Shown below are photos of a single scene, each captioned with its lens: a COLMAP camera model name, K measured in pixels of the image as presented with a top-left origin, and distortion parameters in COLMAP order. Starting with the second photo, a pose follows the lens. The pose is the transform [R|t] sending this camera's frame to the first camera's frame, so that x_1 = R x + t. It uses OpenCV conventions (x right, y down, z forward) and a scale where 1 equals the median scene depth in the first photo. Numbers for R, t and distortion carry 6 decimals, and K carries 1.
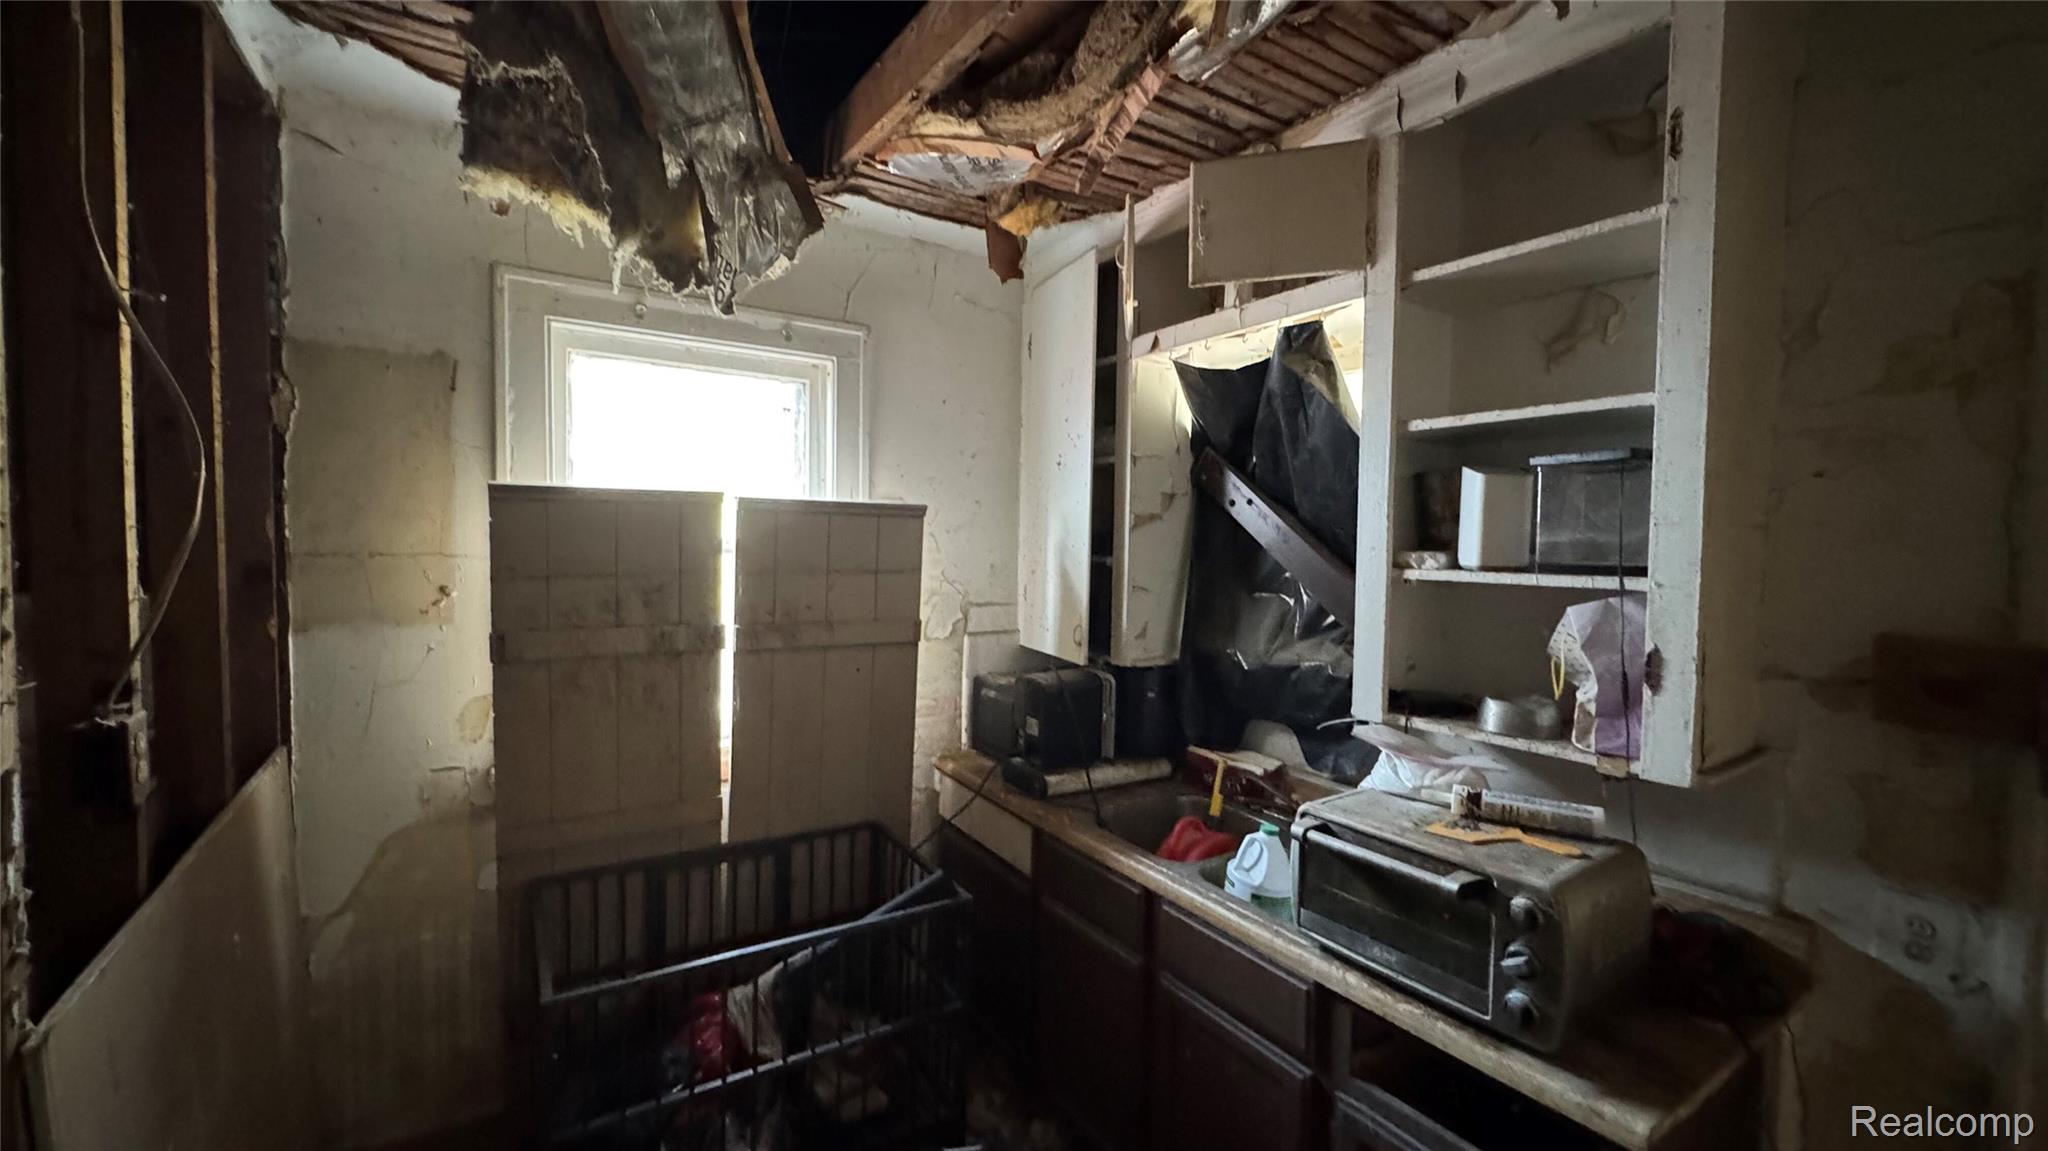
lens RADIAL K [[817.9, 0, 1022.5], [0, 817.9, 575.3], [0, 0, 1]] dist [-0.005124, 0.000790]
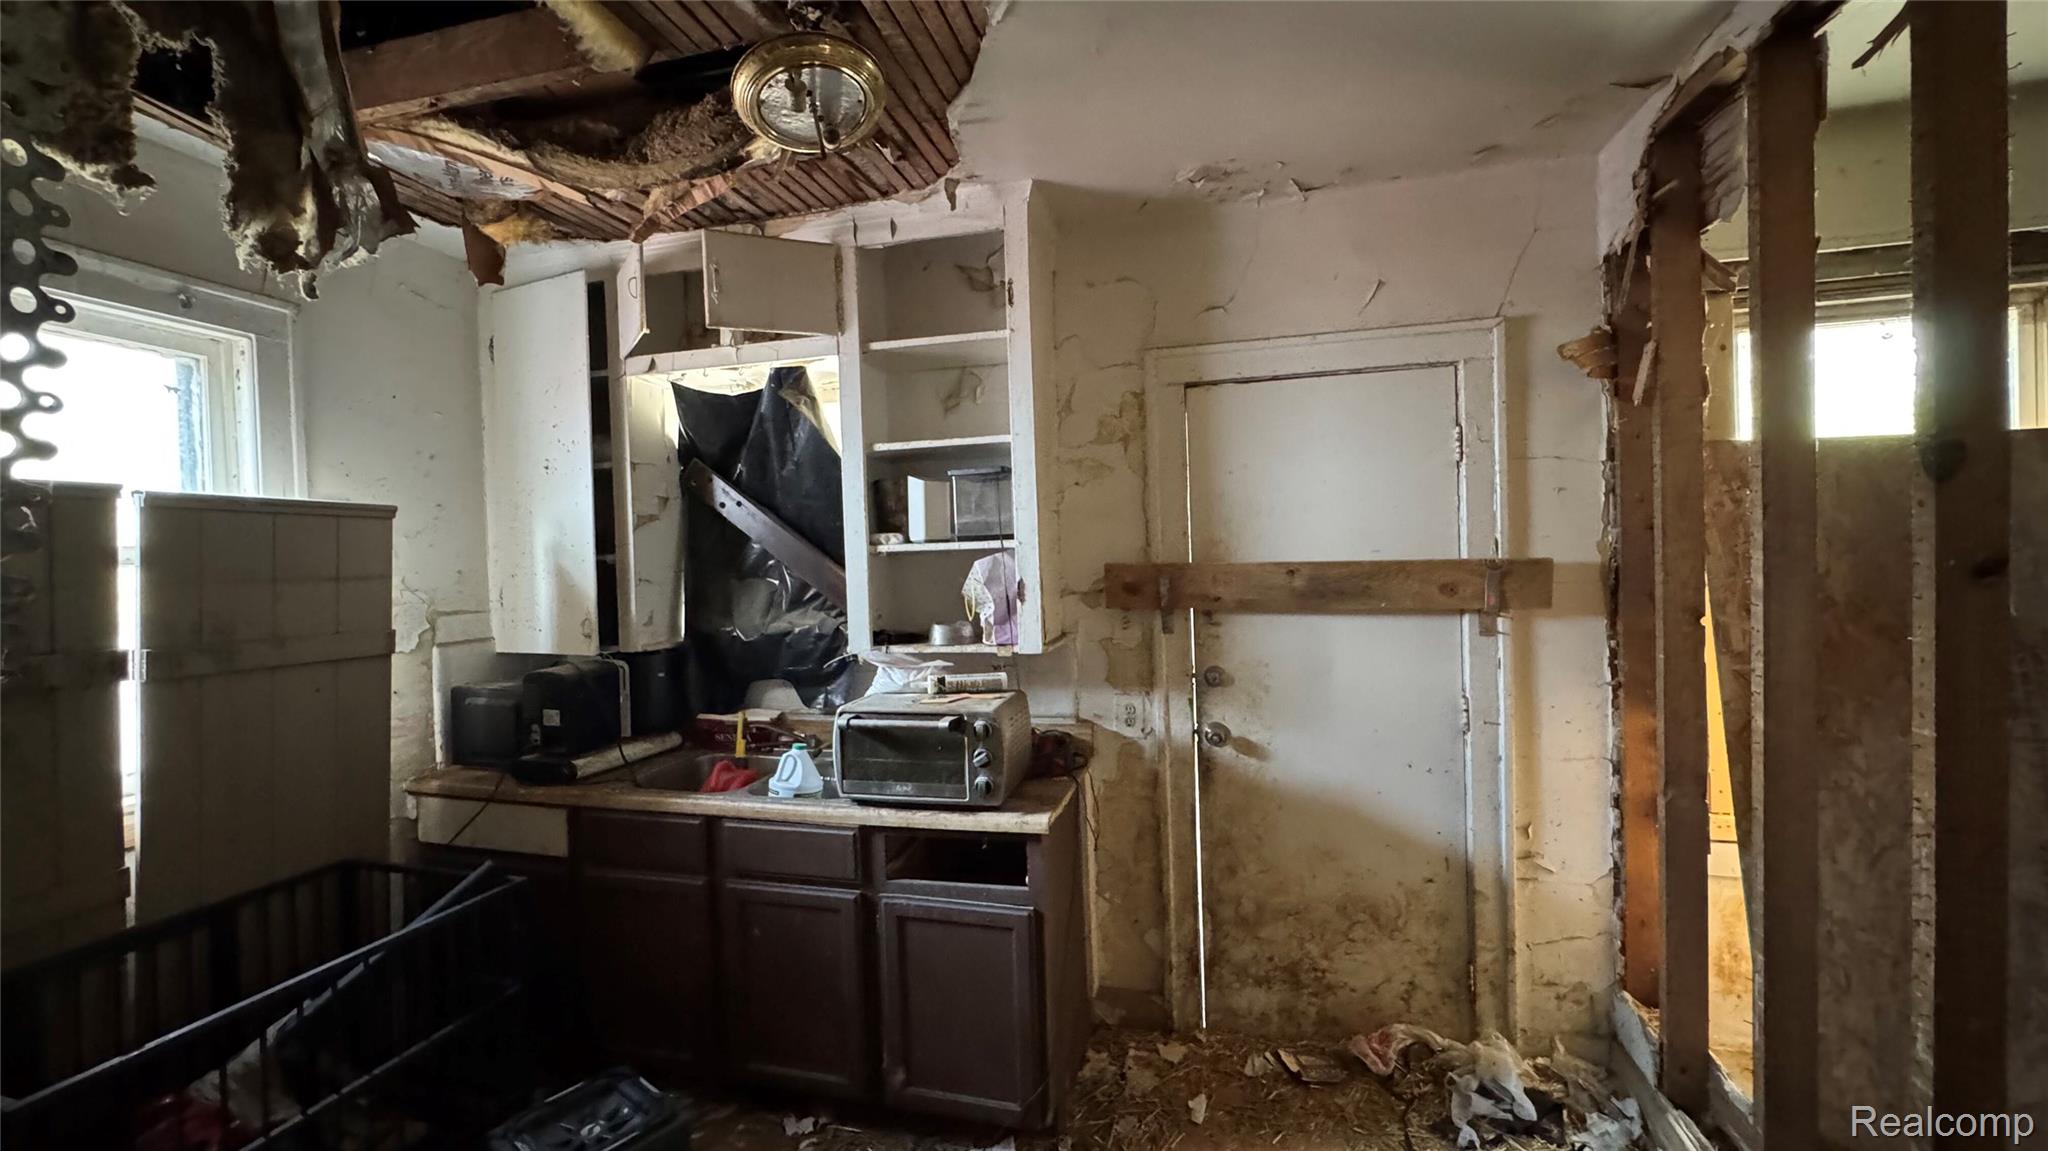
lens RADIAL K [[817.9, 0, 1017.9], [0, 817.9, 573.2], [0, 0, 1]] dist [-0.005124, 0.000790]
pose [[0.738772, -0.048556, 0.672204, -0.313214], [0.069705, 0.997557, -0.004550, 0.062830], [-0.670341, 0.050217, 0.740352, -0.231433]]
